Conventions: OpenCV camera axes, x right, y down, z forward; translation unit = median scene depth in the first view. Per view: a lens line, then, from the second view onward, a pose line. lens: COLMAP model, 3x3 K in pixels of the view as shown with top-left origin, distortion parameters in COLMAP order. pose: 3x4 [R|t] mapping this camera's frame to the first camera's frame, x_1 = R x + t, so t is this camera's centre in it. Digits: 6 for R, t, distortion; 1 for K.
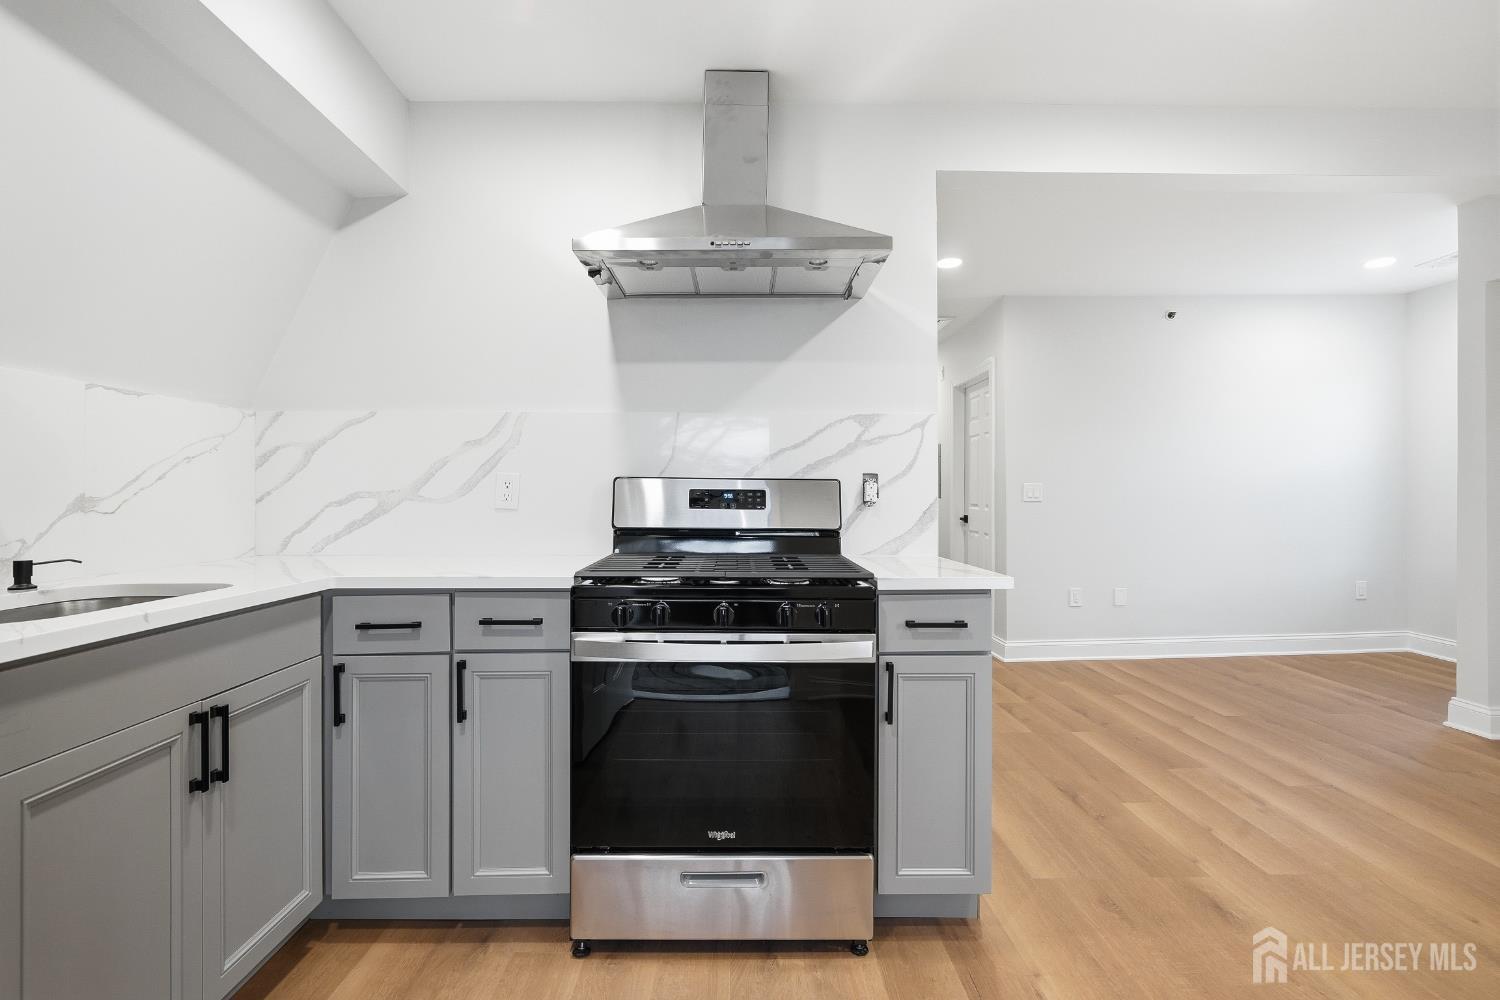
lens RADIAL K [[670.5, 0, 746.3], [0, 670.5, 496.2], [0, 0, 1]] dist [-0.002196, 0.000411]
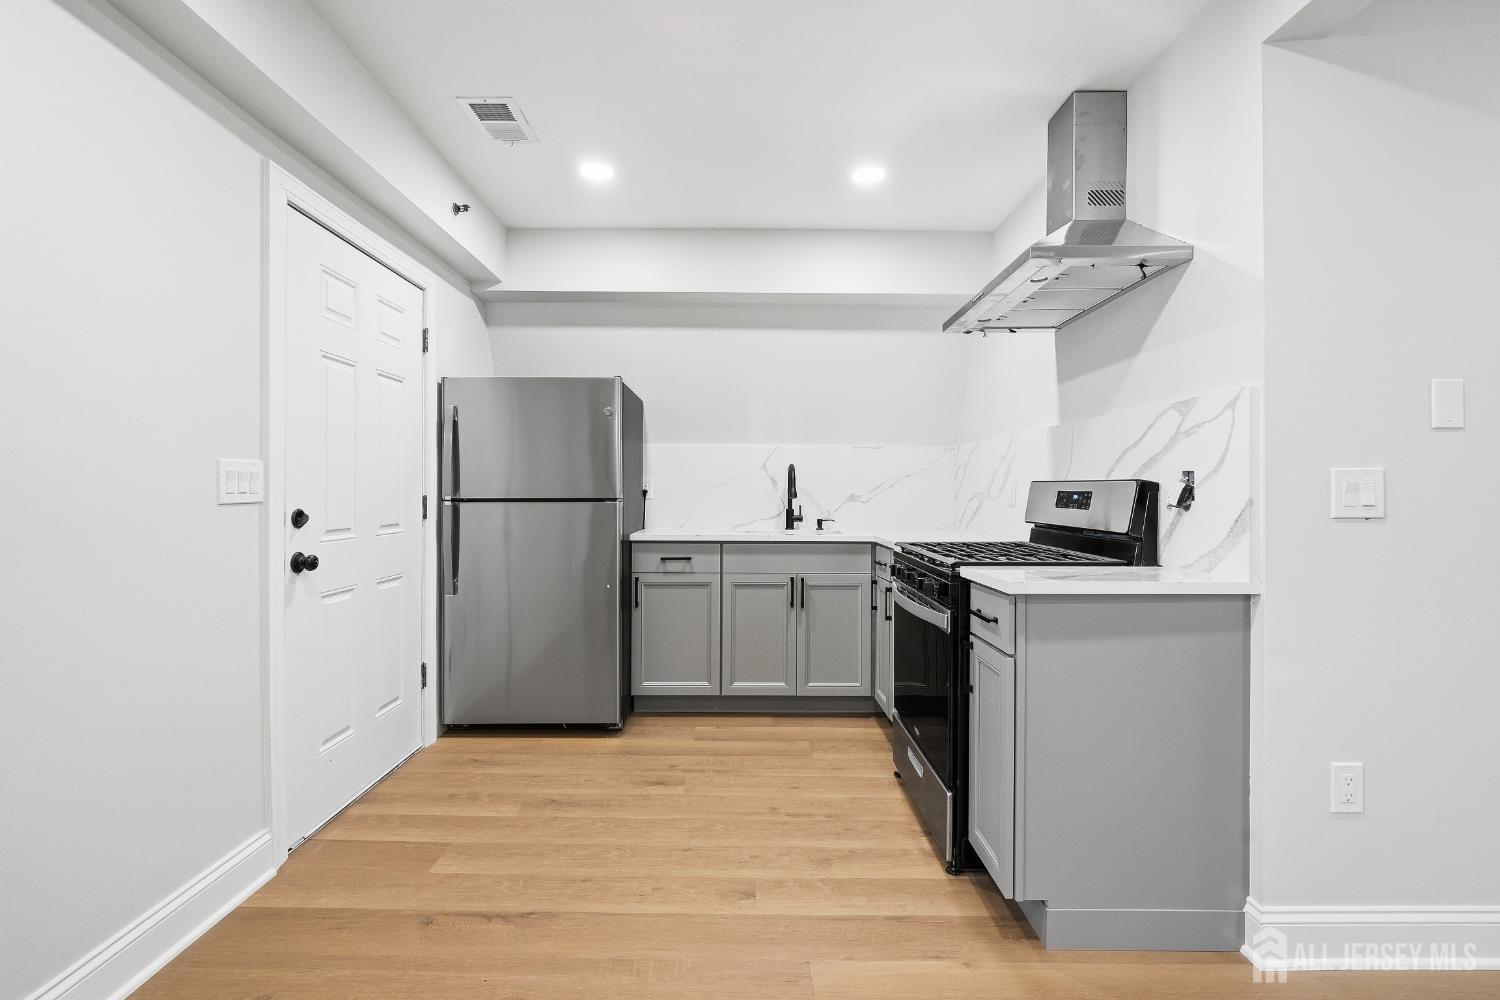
lens RADIAL K [[677.7, 0, 750.2], [0, 677.7, 487.2], [0, 0, 1]] dist [-0.000674, 0.000690]
pose [[-0.001445, -0.007335, -0.999972, 1.062395], [-0.004817, 0.999962, -0.007328, -0.005343], [0.999987, 0.004806, -0.001480, 0.479089]]
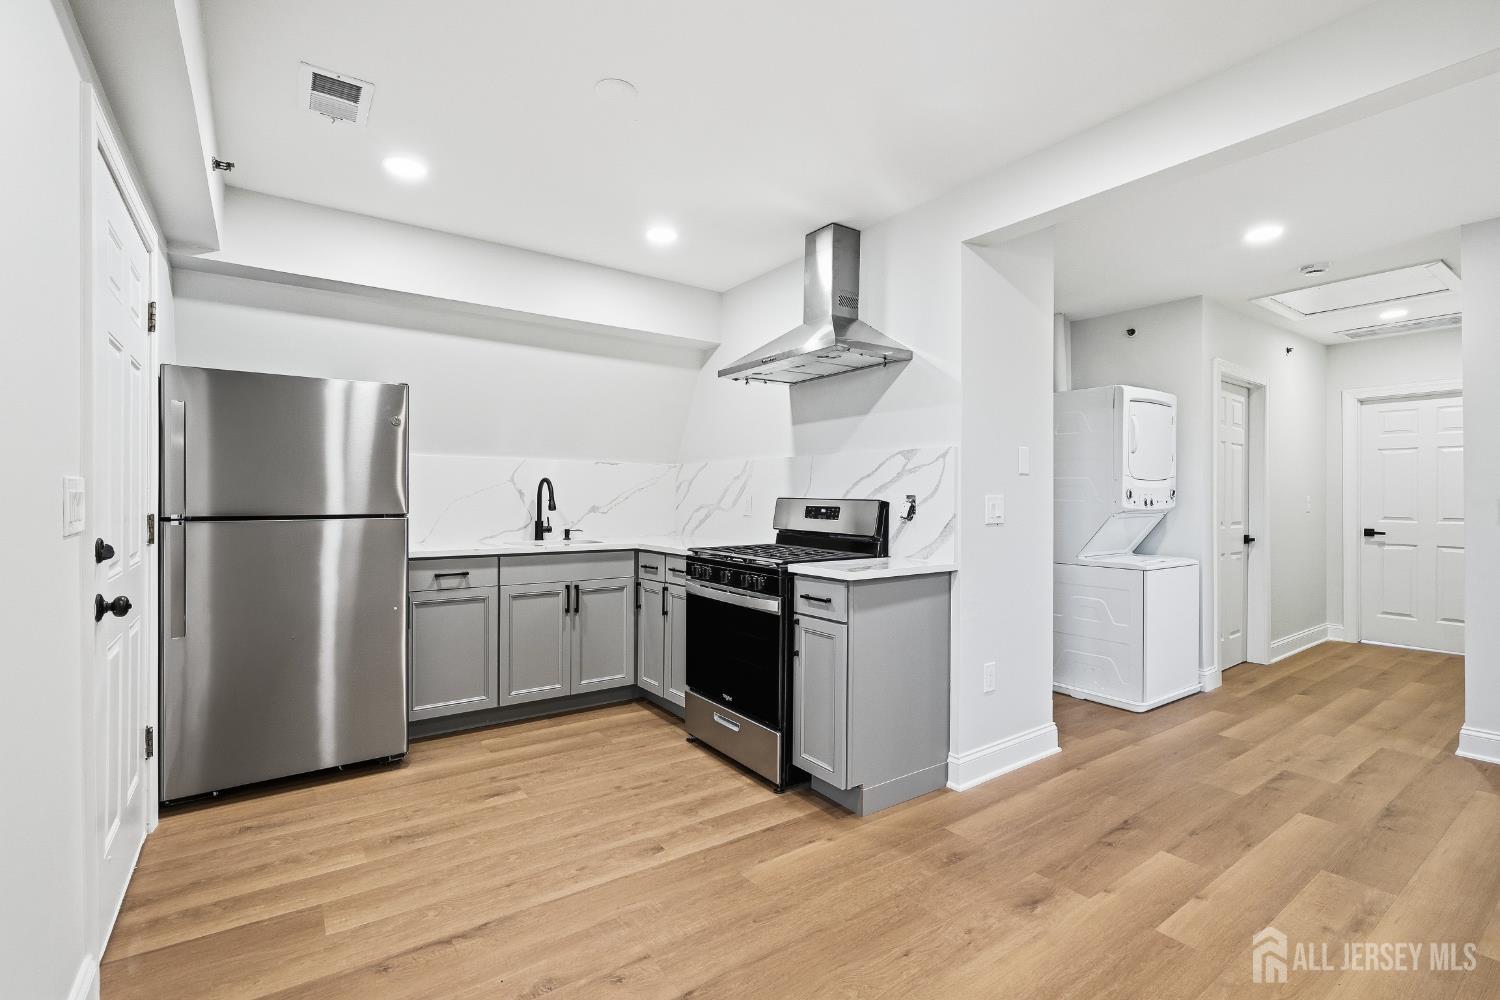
lens RADIAL K [[670.5, 0, 746.3], [0, 670.5, 496.2], [0, 0, 1]] dist [-0.002196, 0.000411]
pose [[0.571732, 0.002364, -0.820437, 1.108434], [-0.006859, 0.999975, -0.001898, -0.028317], [0.820412, 0.006712, 0.571734, -0.001968]]
